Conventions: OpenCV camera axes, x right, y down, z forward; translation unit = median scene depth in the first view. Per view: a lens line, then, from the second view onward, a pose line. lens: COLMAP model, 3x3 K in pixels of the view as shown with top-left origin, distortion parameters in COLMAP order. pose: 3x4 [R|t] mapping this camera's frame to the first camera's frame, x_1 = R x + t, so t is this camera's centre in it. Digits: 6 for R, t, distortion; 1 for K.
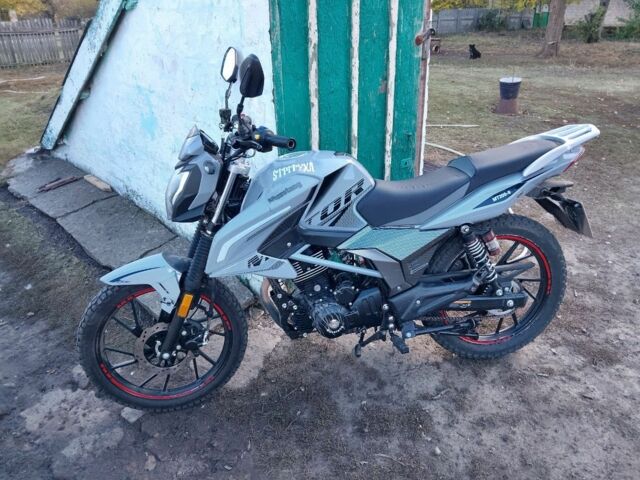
lens RADIAL K [[483.5, 0, 320.0], [0, 483.5, 240.0], [0, 0, 1]] dist [0.095951, -0.226220]
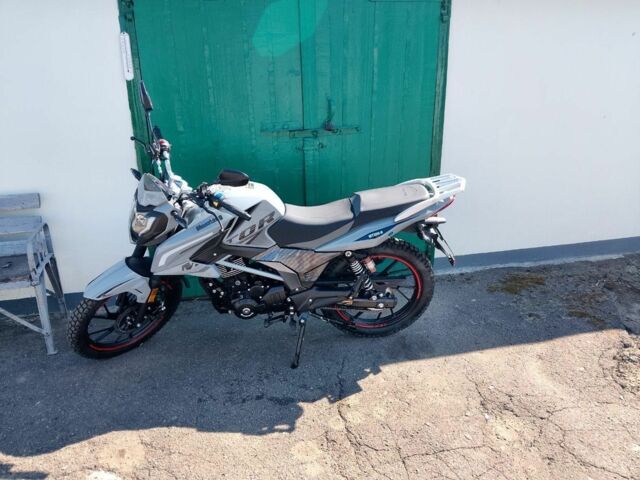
lens RADIAL K [[483.5, 0, 320.0], [0, 483.5, 240.0], [0, 0, 1]] dist [0.095951, -0.226220]
pose [[0.994529, 0.104234, -0.006924, 0.229632], [-0.100984, 0.976255, 0.191648, -0.314837], [0.026736, -0.189900, 0.981439, -0.317318]]
